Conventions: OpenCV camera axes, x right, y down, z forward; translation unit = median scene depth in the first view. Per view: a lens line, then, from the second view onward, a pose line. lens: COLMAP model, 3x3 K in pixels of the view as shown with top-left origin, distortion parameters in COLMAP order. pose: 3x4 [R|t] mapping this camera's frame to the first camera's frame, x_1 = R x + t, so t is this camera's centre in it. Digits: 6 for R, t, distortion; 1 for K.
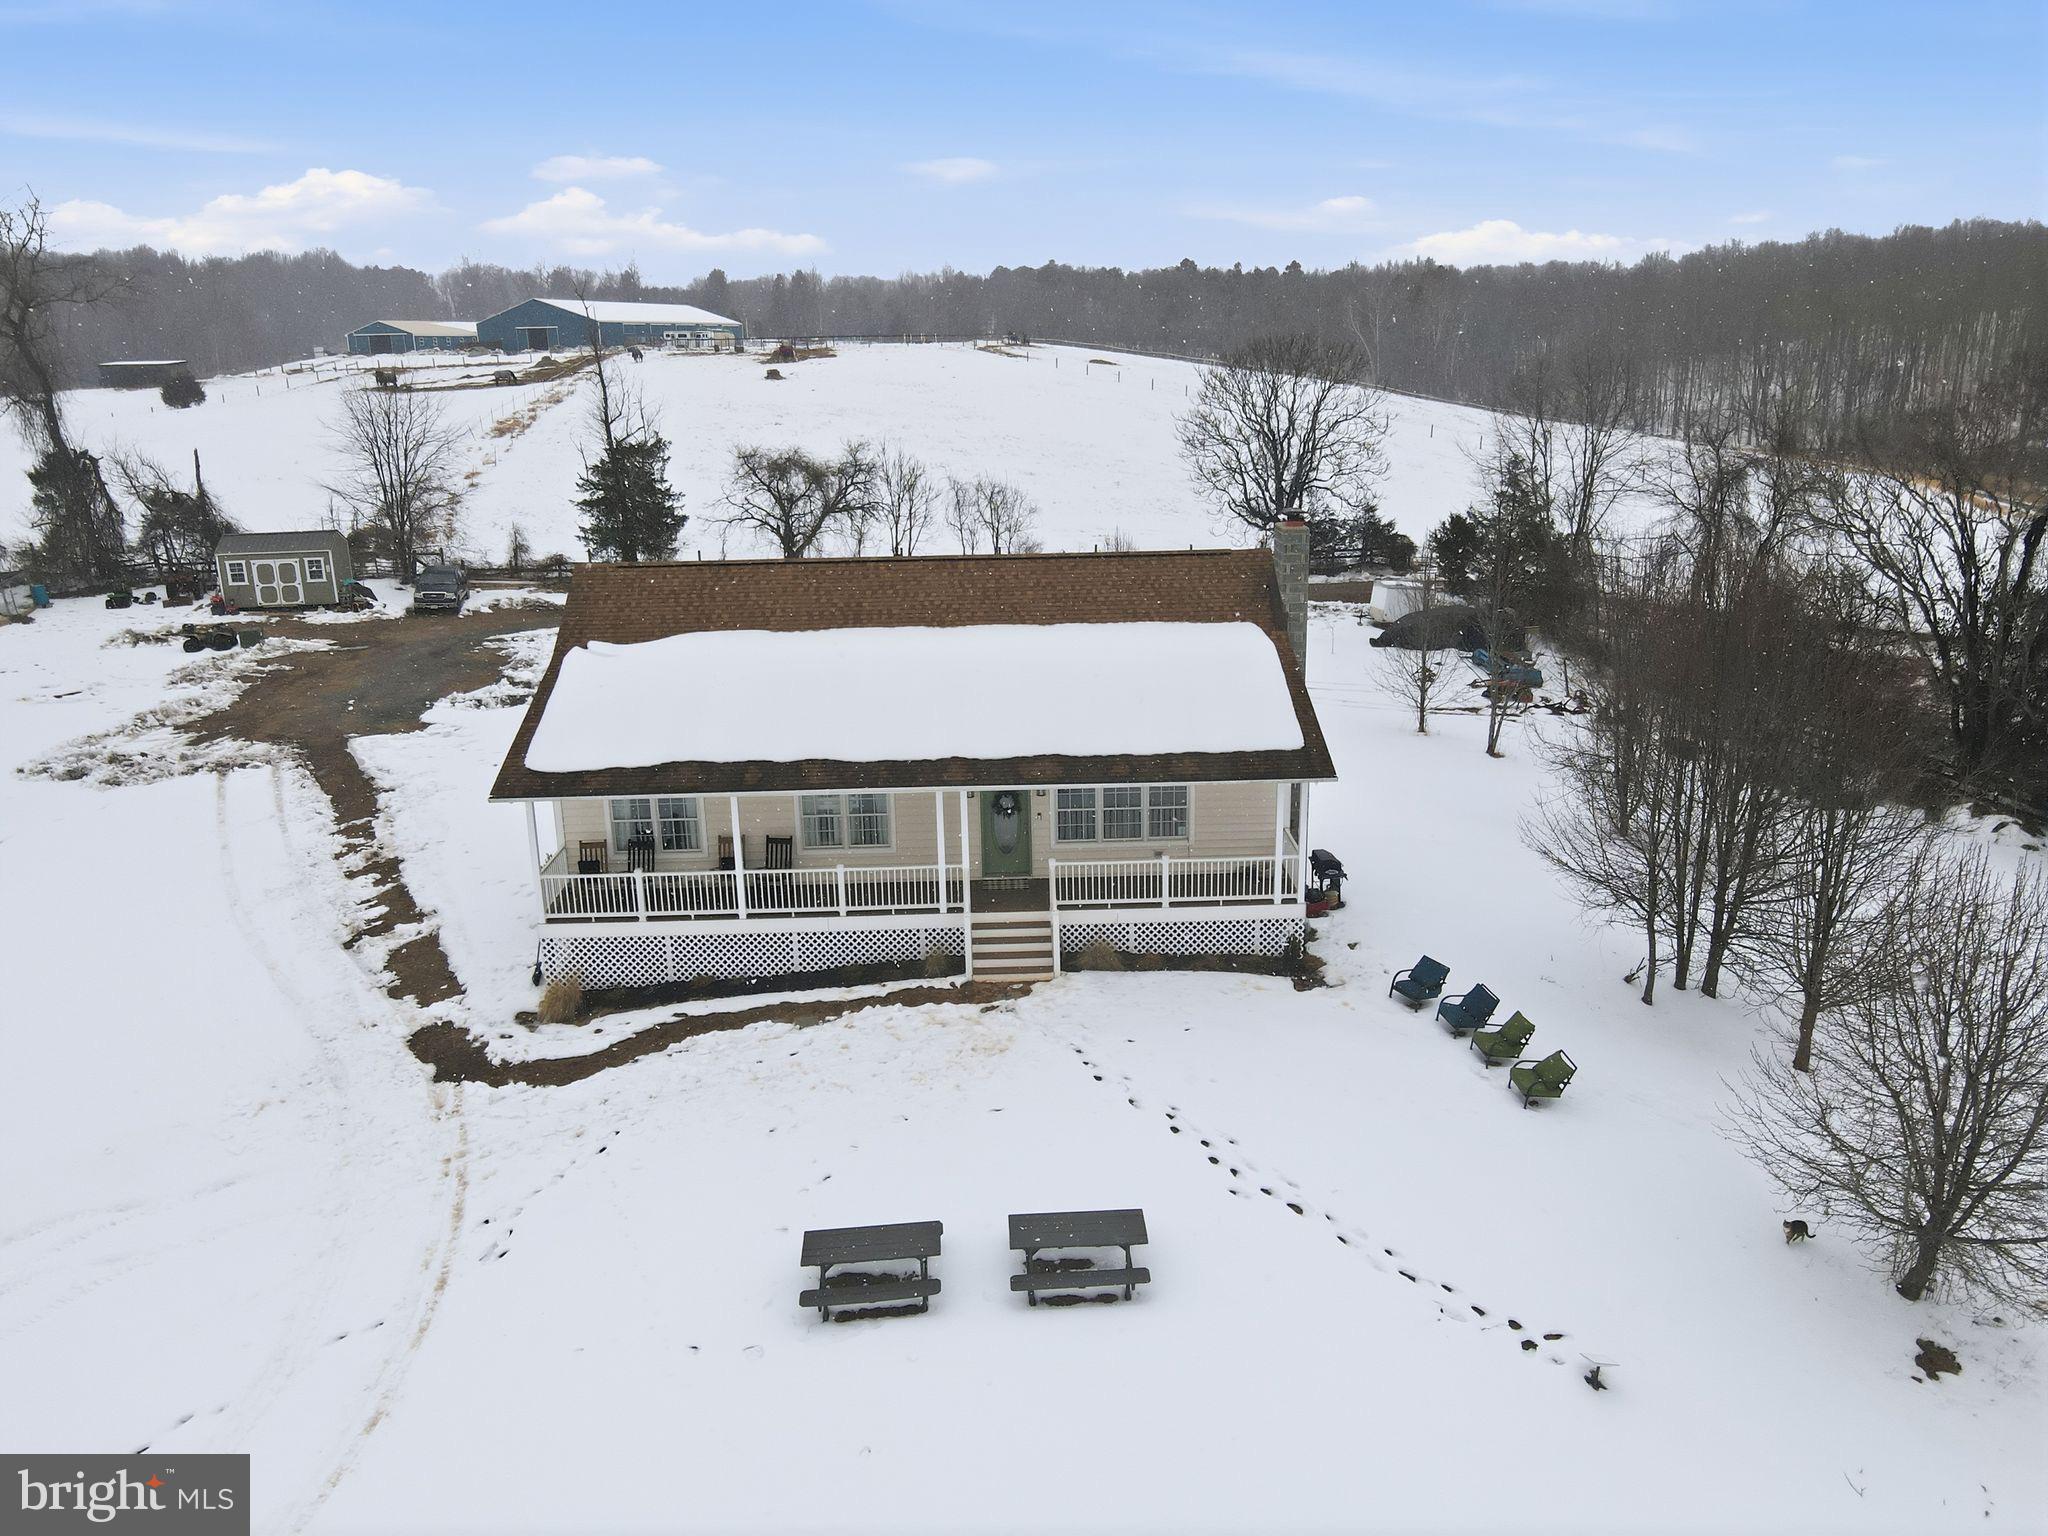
lens RADIAL K [[1507.2, 0, 1013.0], [0, 1507.2, 777.7], [0, 0, 1]] dist [0.018363, 0.014989]
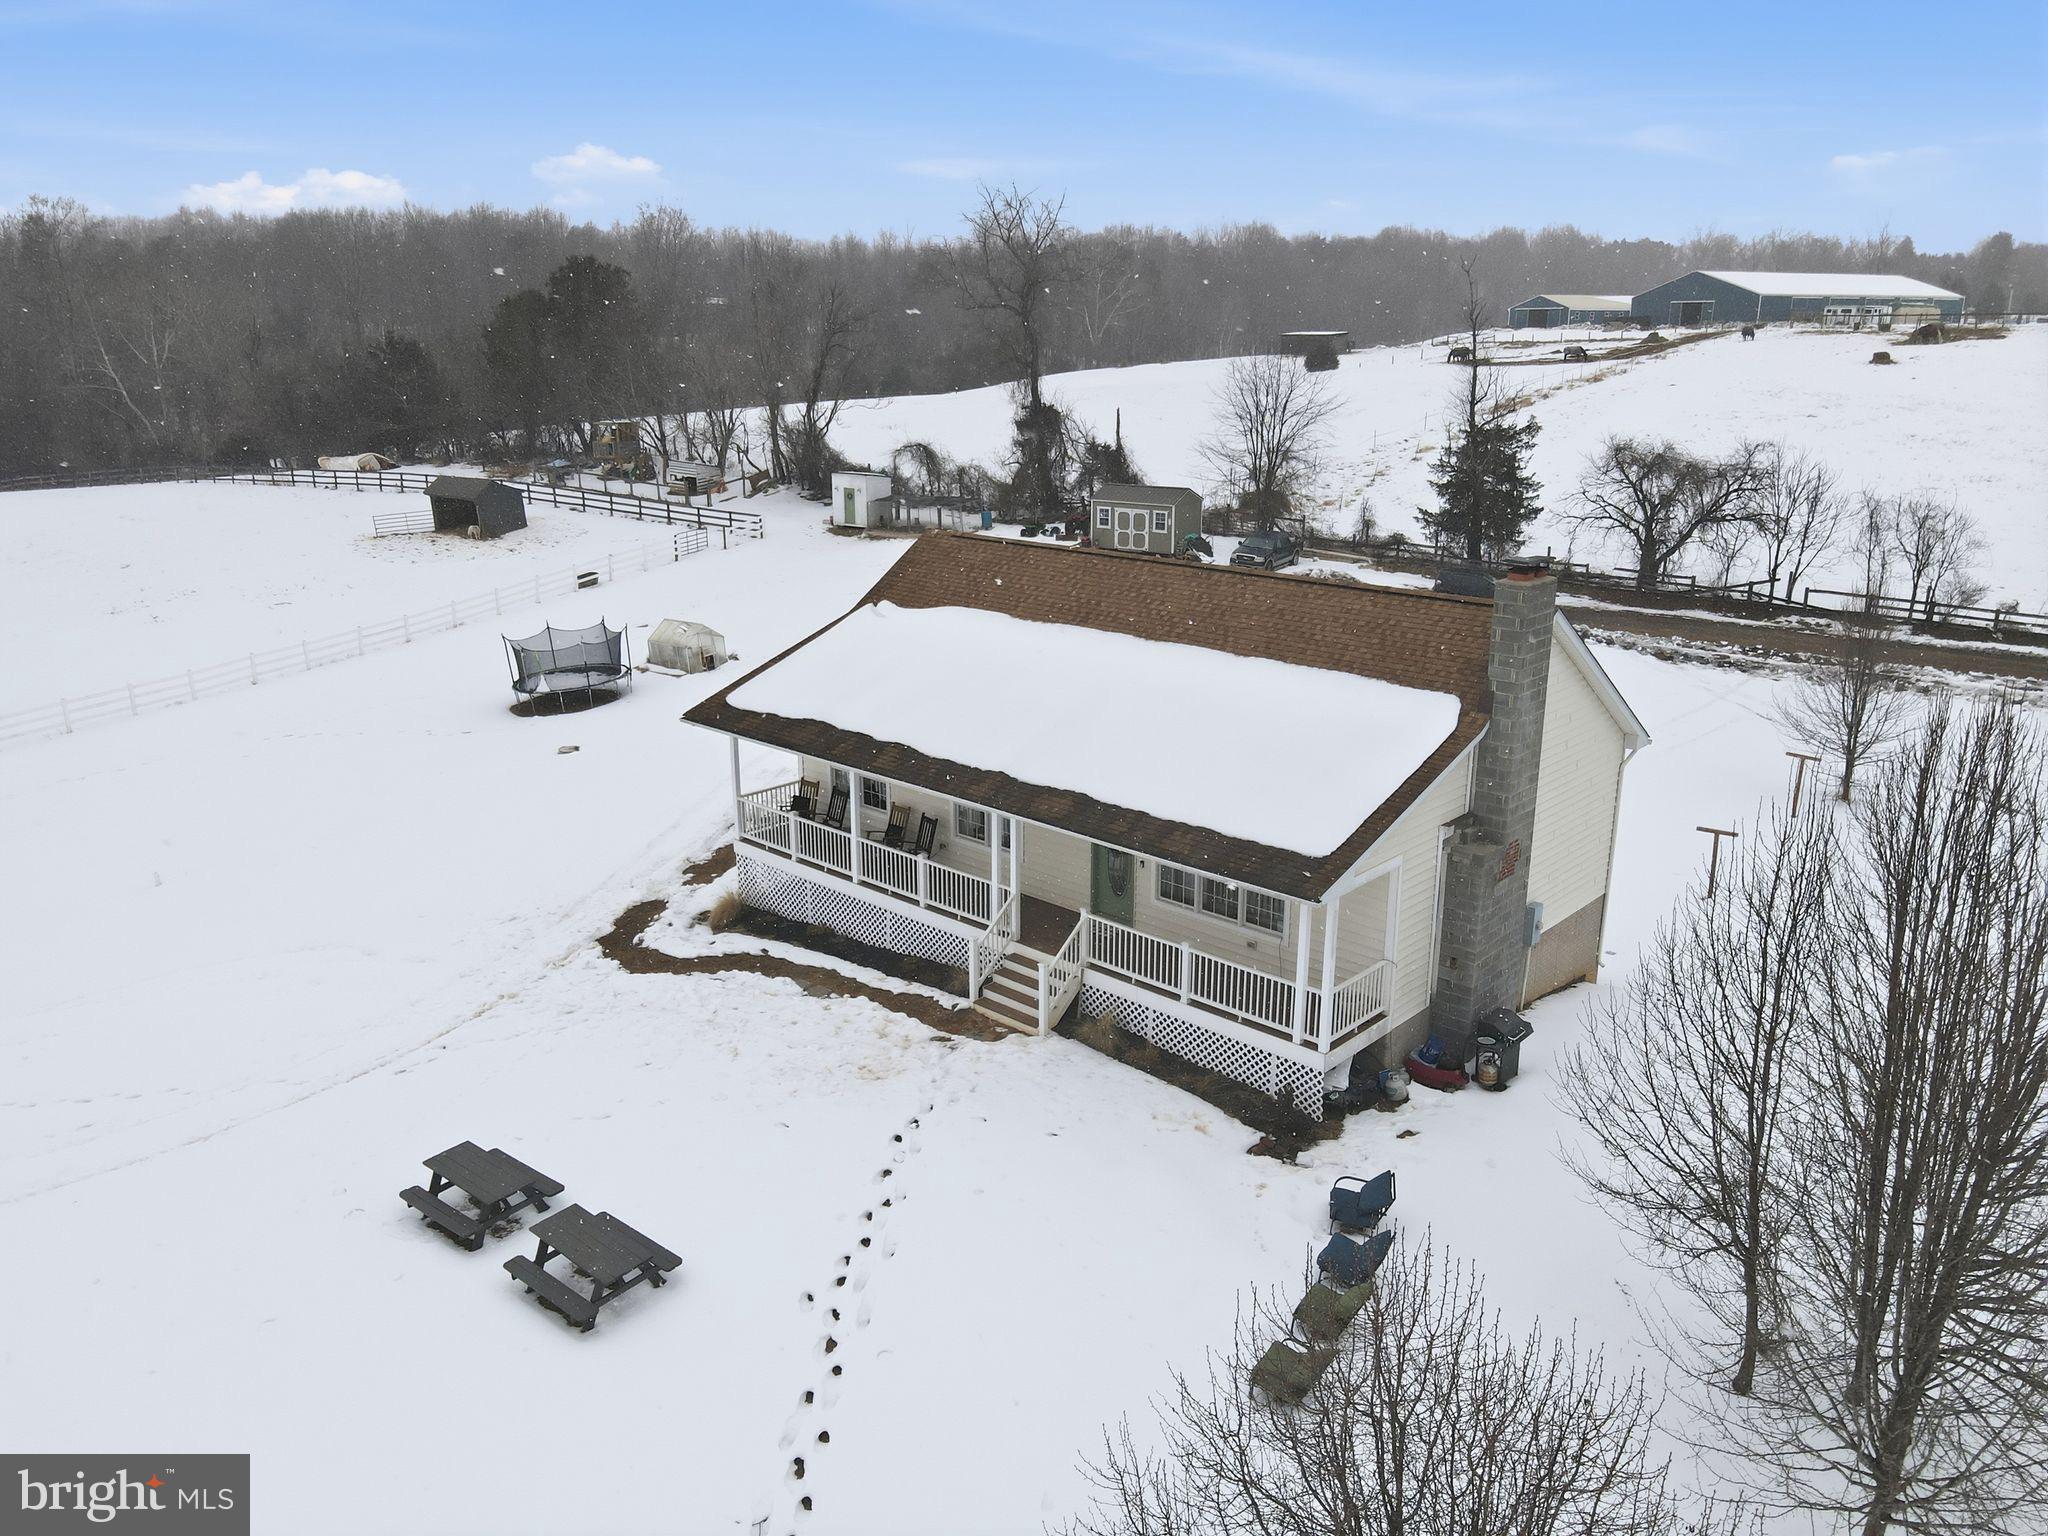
lens RADIAL K [[1507.2, 0, 1026.8], [0, 1507.2, 762.4], [0, 0, 1]] dist [0.018363, 0.014989]
pose [[0.722909, 0.213363, -0.657175, 0.204584], [-0.208753, 0.974124, 0.086633, -0.036373], [0.658654, 0.074560, 0.748743, 0.108242]]
